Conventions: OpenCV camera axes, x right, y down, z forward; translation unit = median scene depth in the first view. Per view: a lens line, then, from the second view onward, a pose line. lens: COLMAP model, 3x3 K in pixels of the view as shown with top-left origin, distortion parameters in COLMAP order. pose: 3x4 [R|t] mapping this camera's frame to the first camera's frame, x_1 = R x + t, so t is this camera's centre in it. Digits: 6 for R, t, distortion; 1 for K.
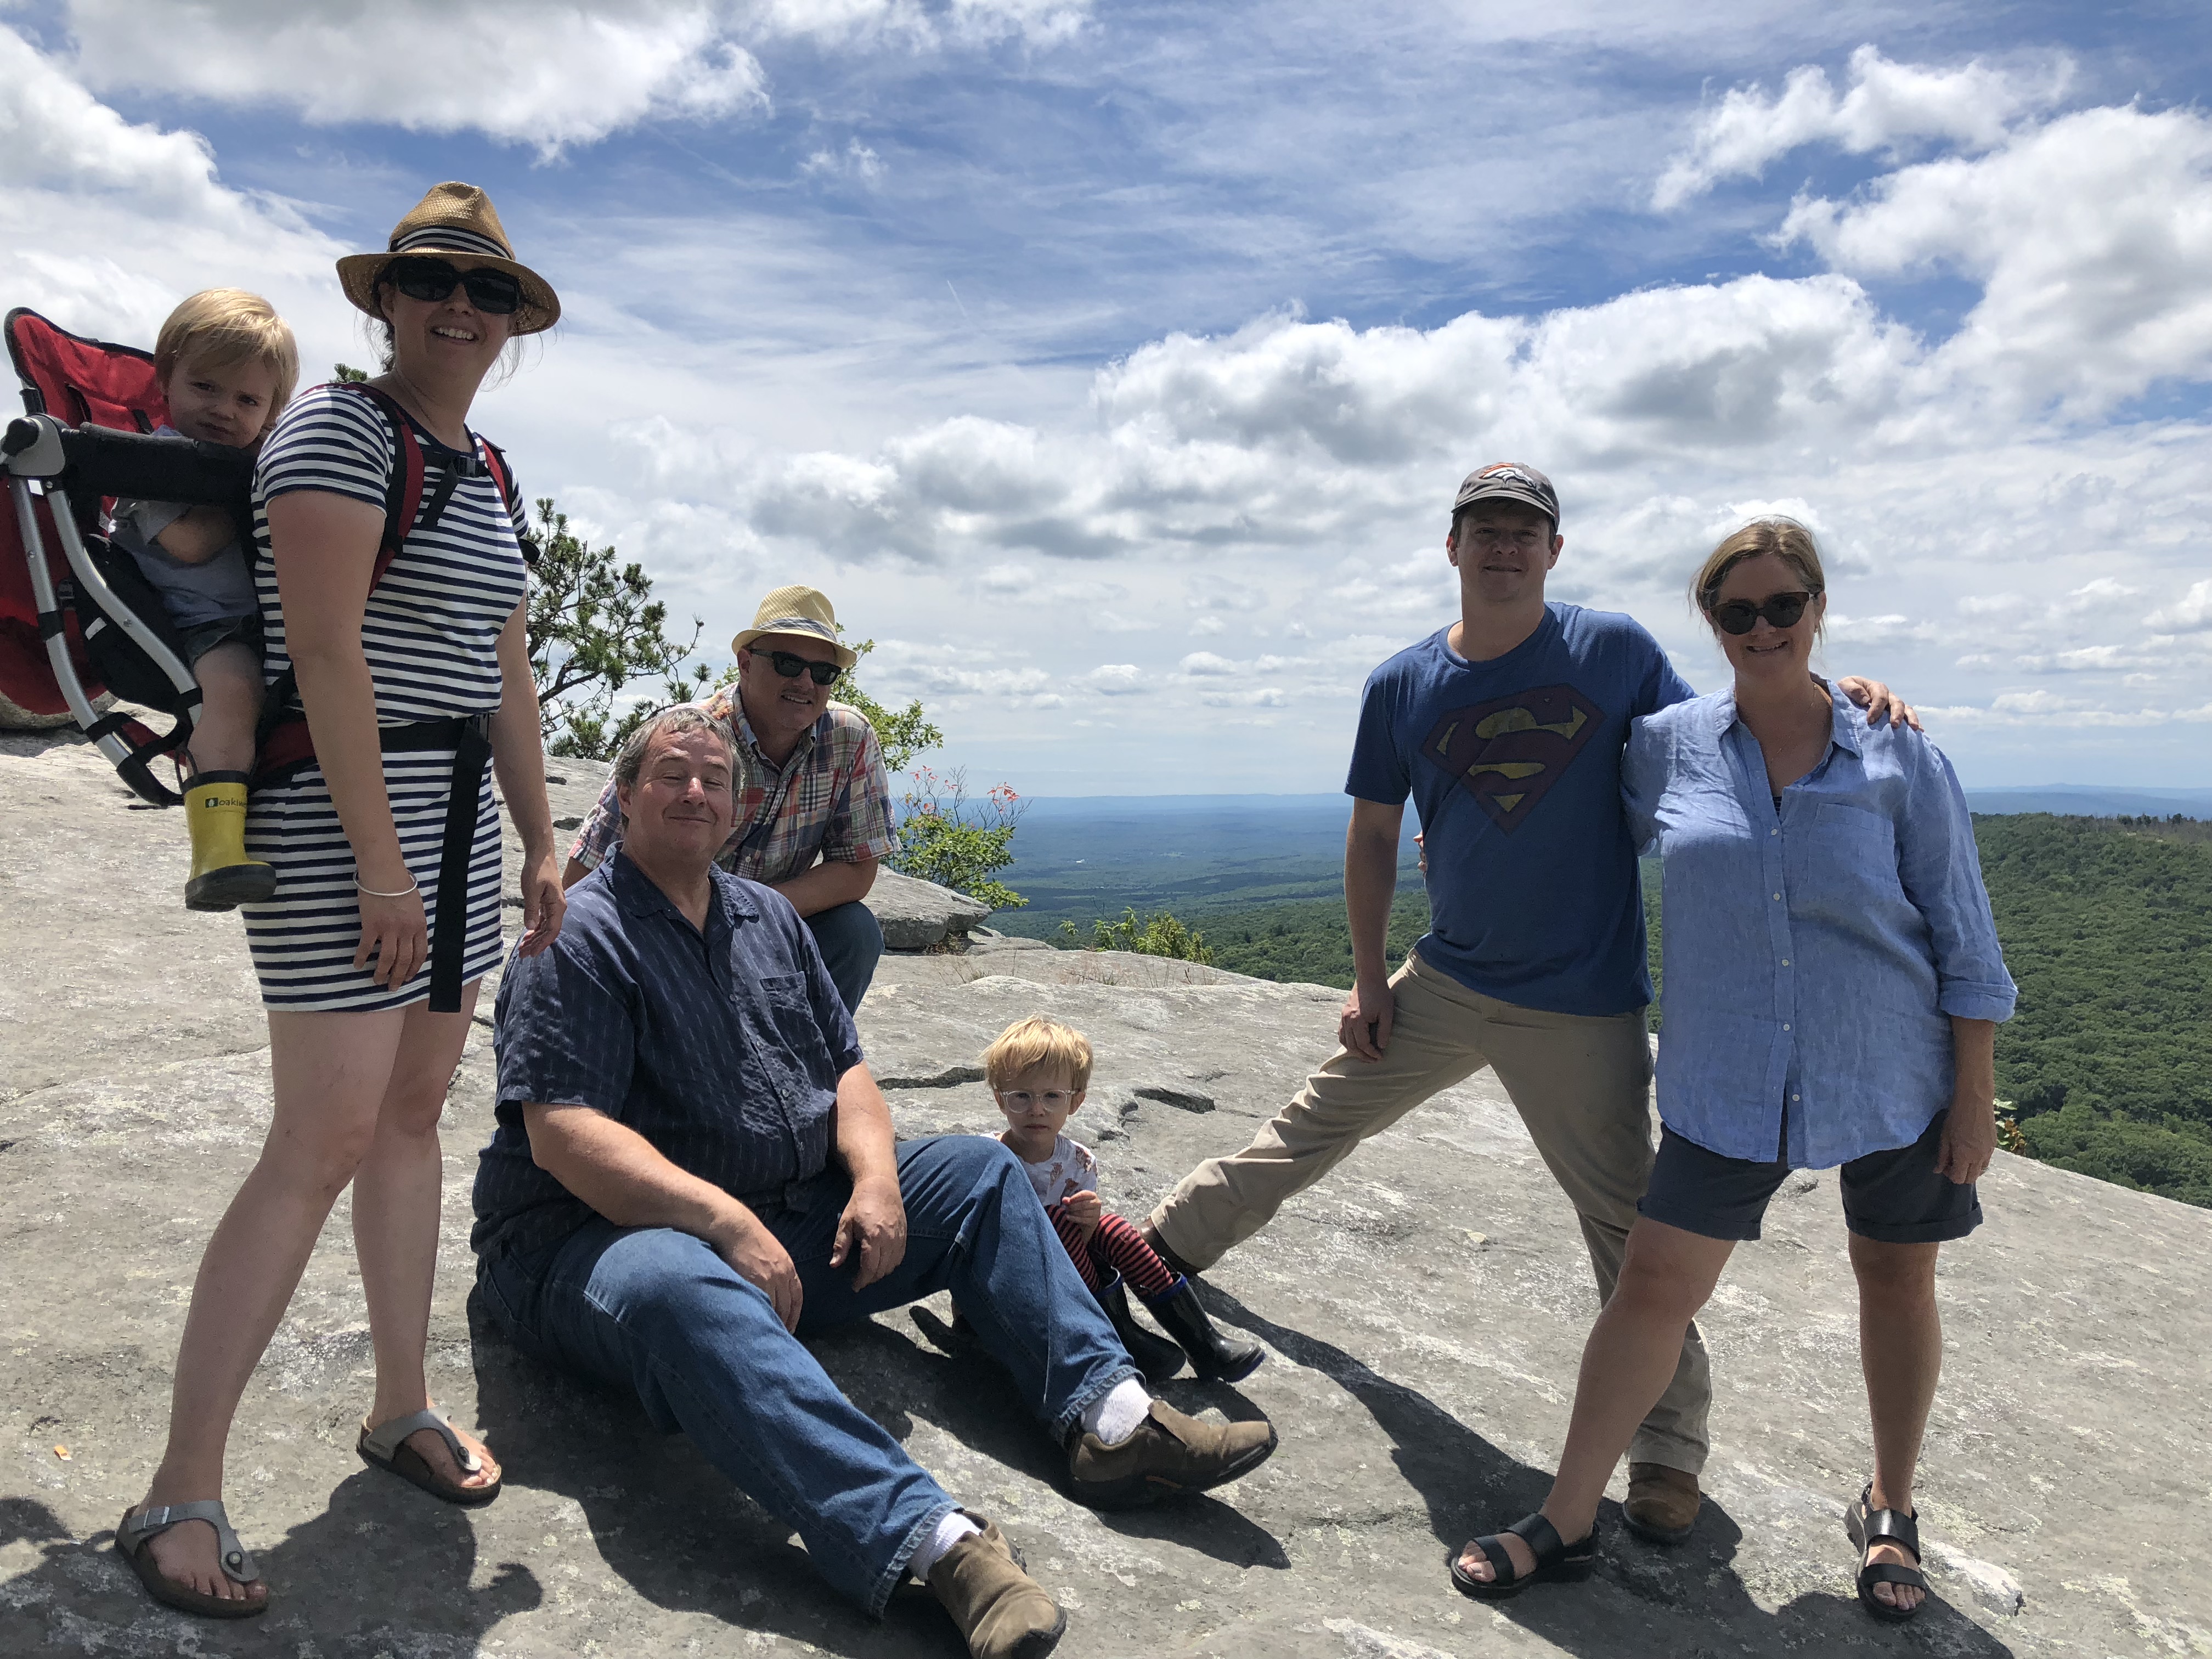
lens RADIAL K [[1799.1, 0, 1101.0], [0, 1799.1, 814.5], [0, 0, 1]] dist [0.011965, -0.002239]
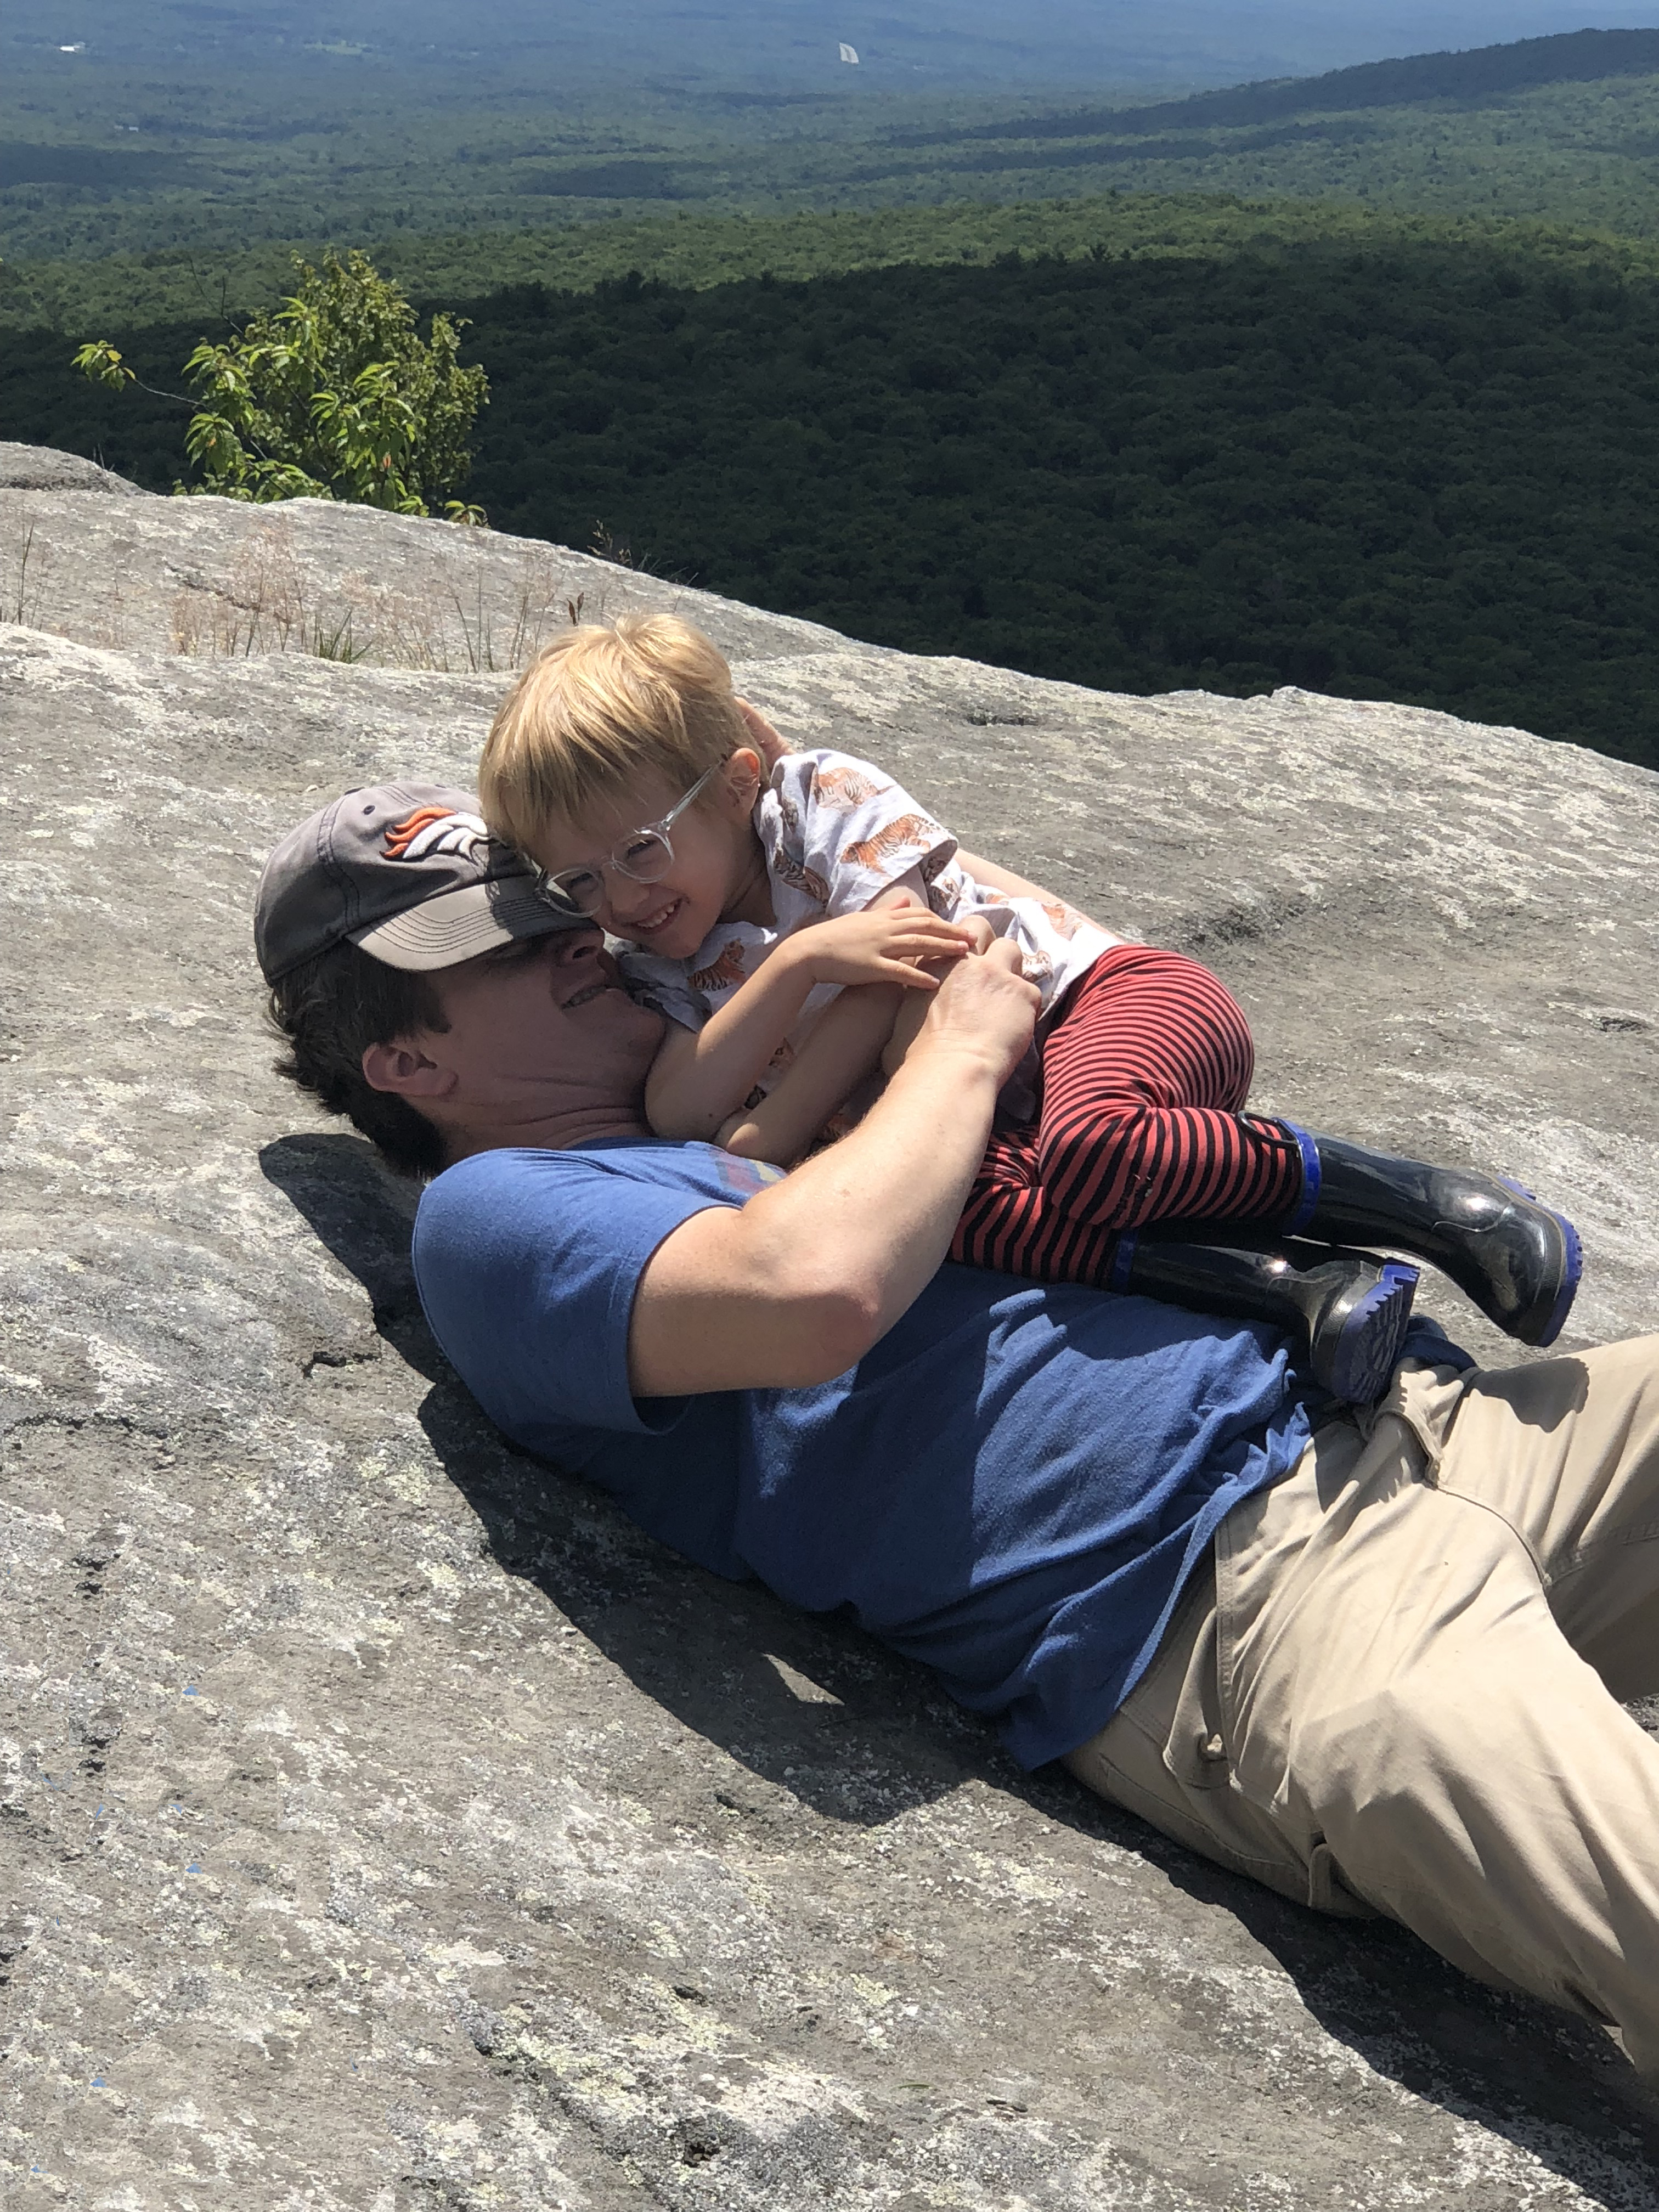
lens RADIAL K [[5002.0, 0, 838.8], [0, 5002.0, 1093.3], [0, 0, 1]] dist [0.009830, 0.000000]
pose [[0.987776, 0.042183, 0.150065, -0.032909], [-0.074918, 0.972682, 0.219718, -0.023329], [-0.136697, -0.228275, 0.963952, 0.154223]]
